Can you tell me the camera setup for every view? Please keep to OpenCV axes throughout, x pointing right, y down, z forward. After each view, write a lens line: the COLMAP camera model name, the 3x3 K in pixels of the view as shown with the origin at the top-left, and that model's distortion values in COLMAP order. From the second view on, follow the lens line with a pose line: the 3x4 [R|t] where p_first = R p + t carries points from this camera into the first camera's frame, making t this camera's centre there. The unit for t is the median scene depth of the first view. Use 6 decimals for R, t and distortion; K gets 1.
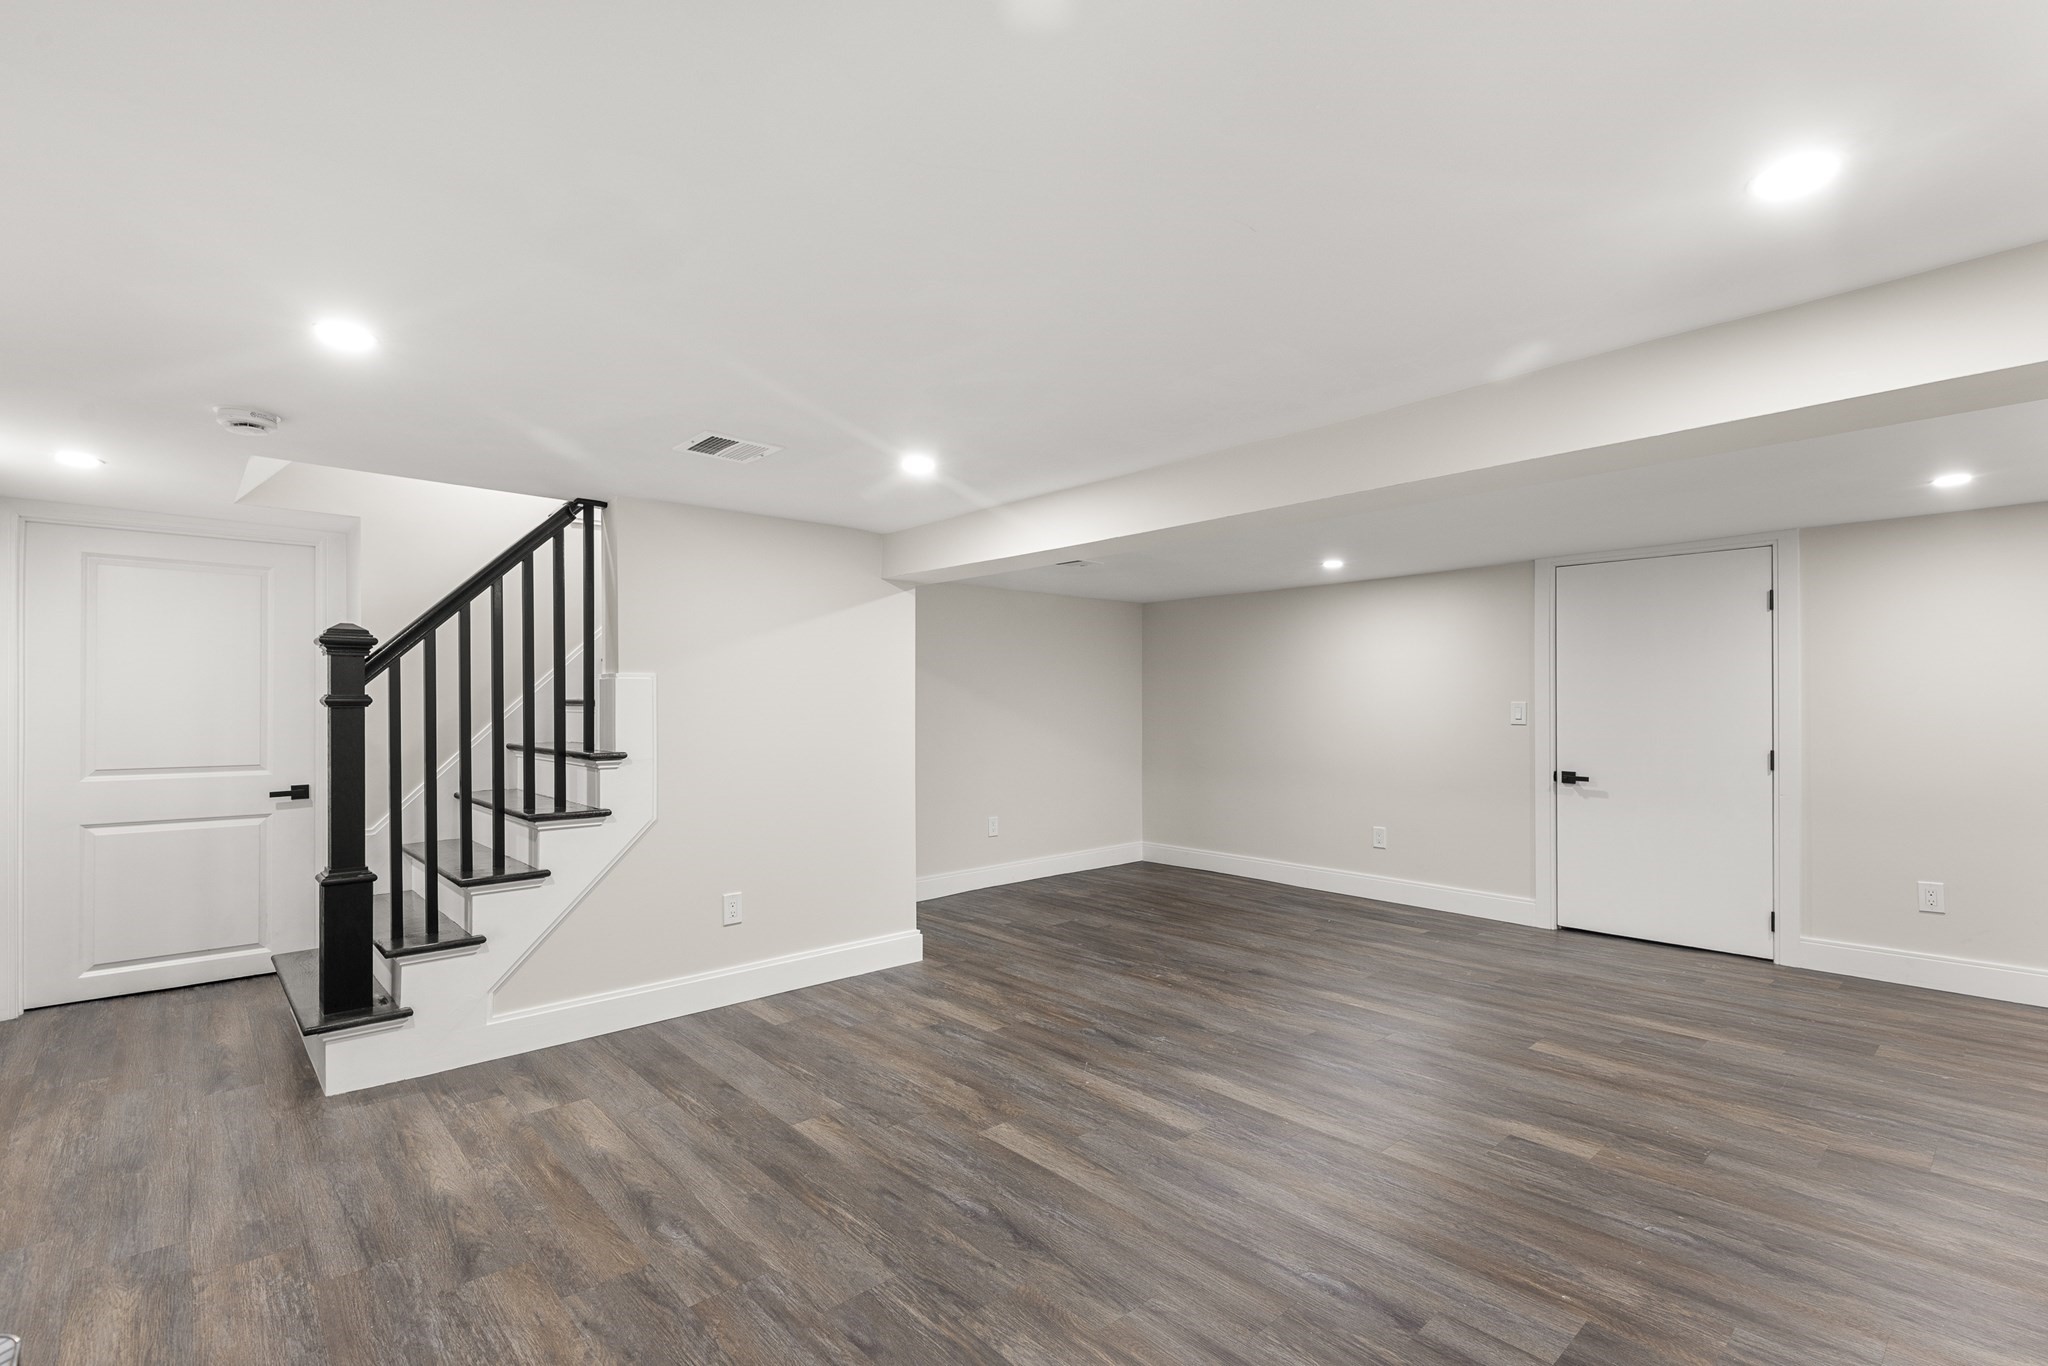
lens RADIAL K [[945.4, 0, 1029.7], [0, 945.4, 699.0], [0, 0, 1]] dist [0.004727, 0.000041]
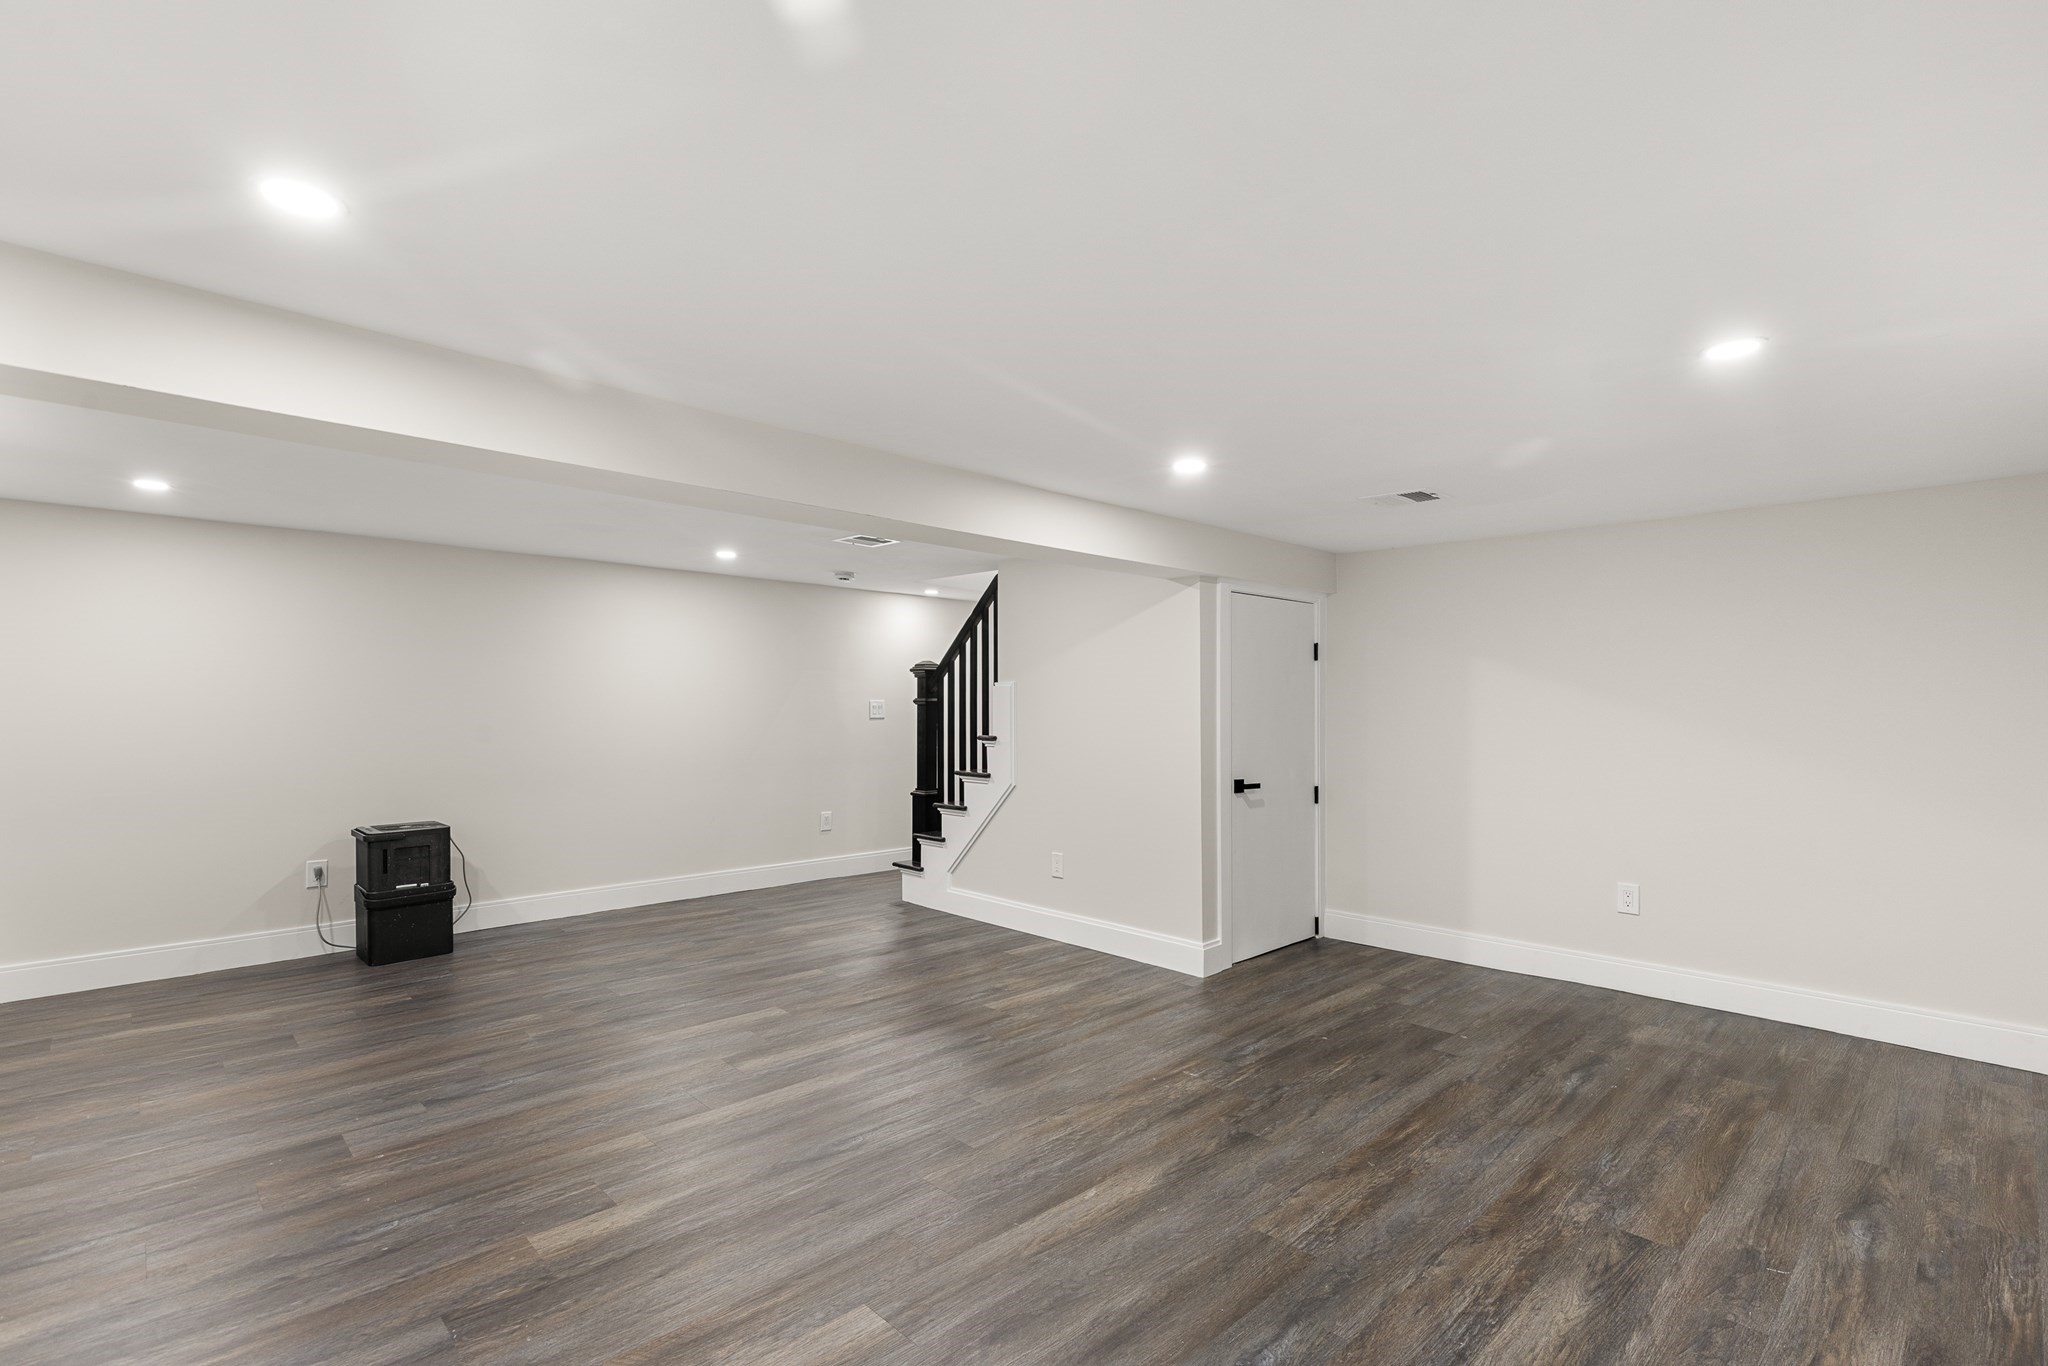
lens RADIAL K [[945.4, 0, 1029.7], [0, 945.4, 699.0], [0, 0, 1]] dist [0.004727, 0.000041]
pose [[0.020860, -0.002623, -0.999779, 1.081930], [0.002460, 0.999994, -0.002572, 0.003013], [0.999779, -0.002406, 0.020867, 1.067734]]
